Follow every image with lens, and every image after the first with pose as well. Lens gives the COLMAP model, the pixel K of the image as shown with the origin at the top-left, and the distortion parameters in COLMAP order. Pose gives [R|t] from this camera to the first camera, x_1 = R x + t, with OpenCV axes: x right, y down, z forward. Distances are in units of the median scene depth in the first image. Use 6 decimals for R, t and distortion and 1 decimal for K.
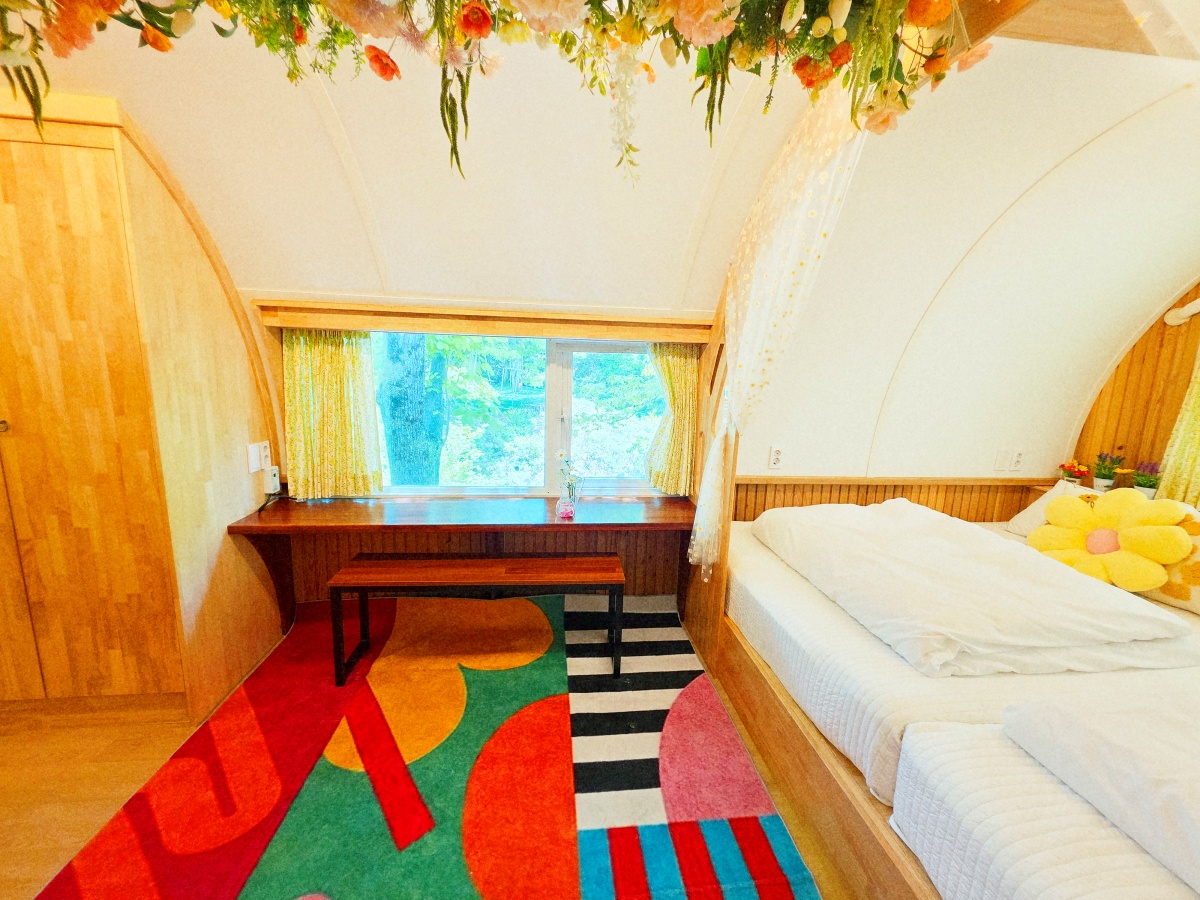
lens RADIAL K [[479.5, 0, 600.6], [0, 479.5, 447.0], [0, 0, 1]] dist [0.005975, 0.000133]
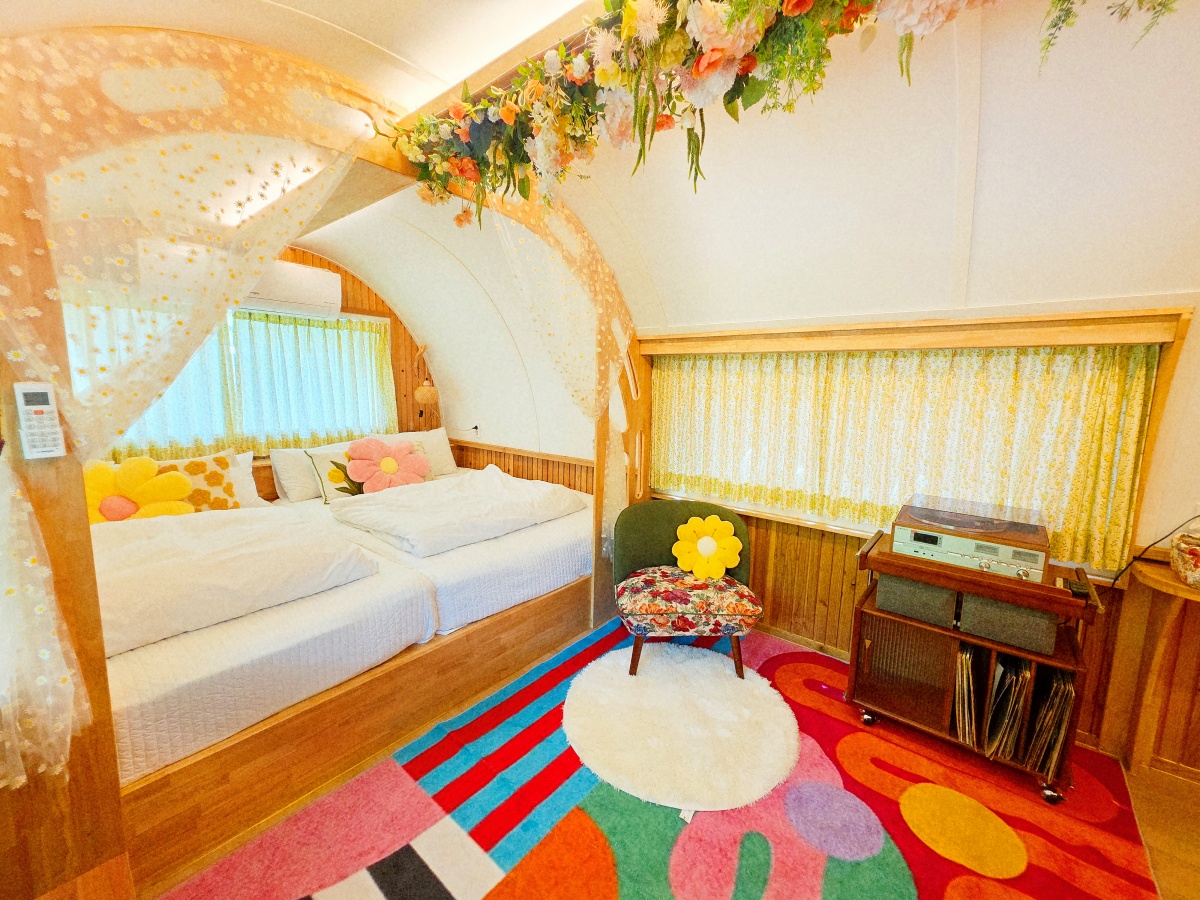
lens RADIAL K [[479.5, 0, 600.6], [0, 479.5, 447.0], [0, 0, 1]] dist [0.005975, 0.000133]
pose [[-0.703581, -0.143363, 0.696003, -0.493228], [0.076577, 0.958438, 0.274831, -0.154765], [-0.706476, 0.246664, -0.663361, 0.910888]]
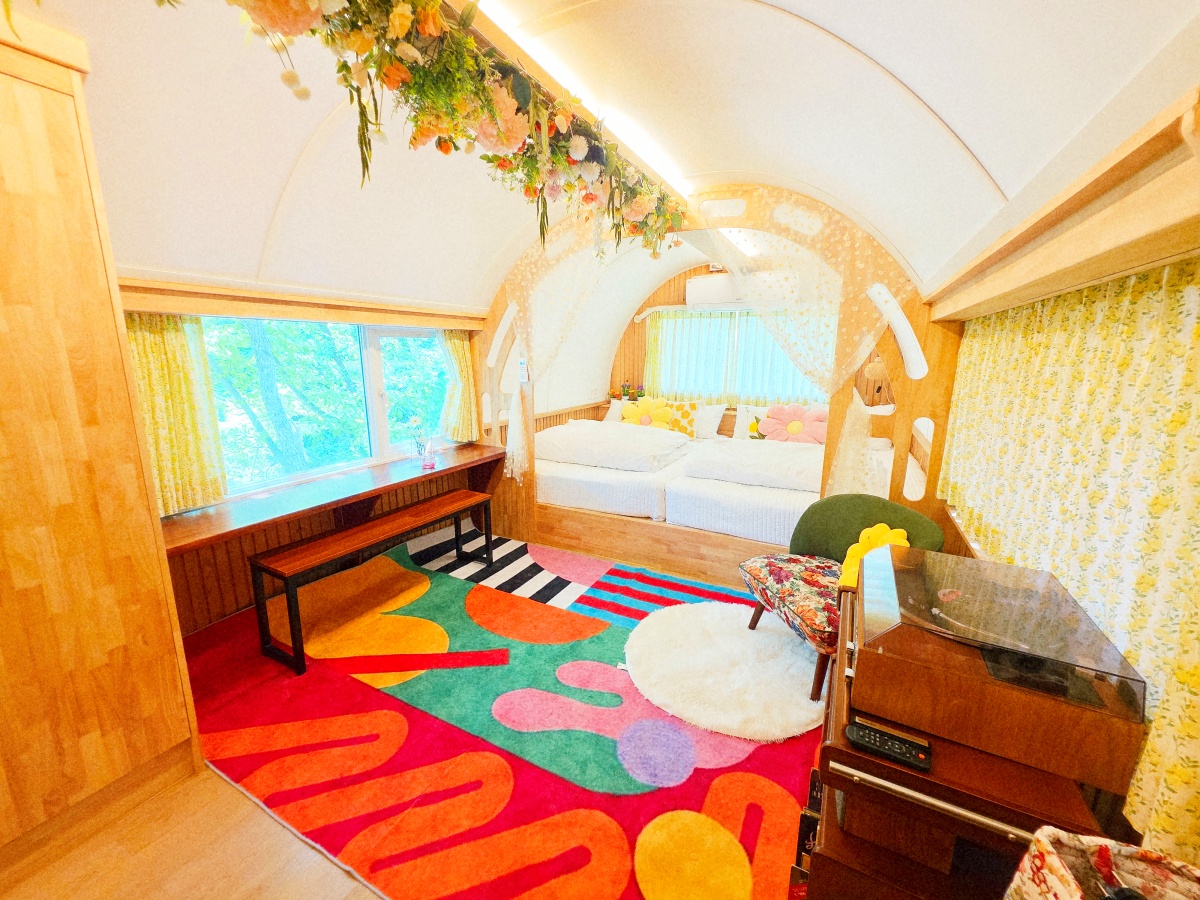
lens RADIAL K [[479.5, 0, 600.6], [0, 479.5, 447.0], [0, 0, 1]] dist [0.005975, 0.000133]
pose [[0.556048, -0.193384, 0.808340, -0.924349], [0.155214, 0.979607, 0.127588, -0.001317], [-0.816529, 0.054521, 0.574725, -0.118255]]
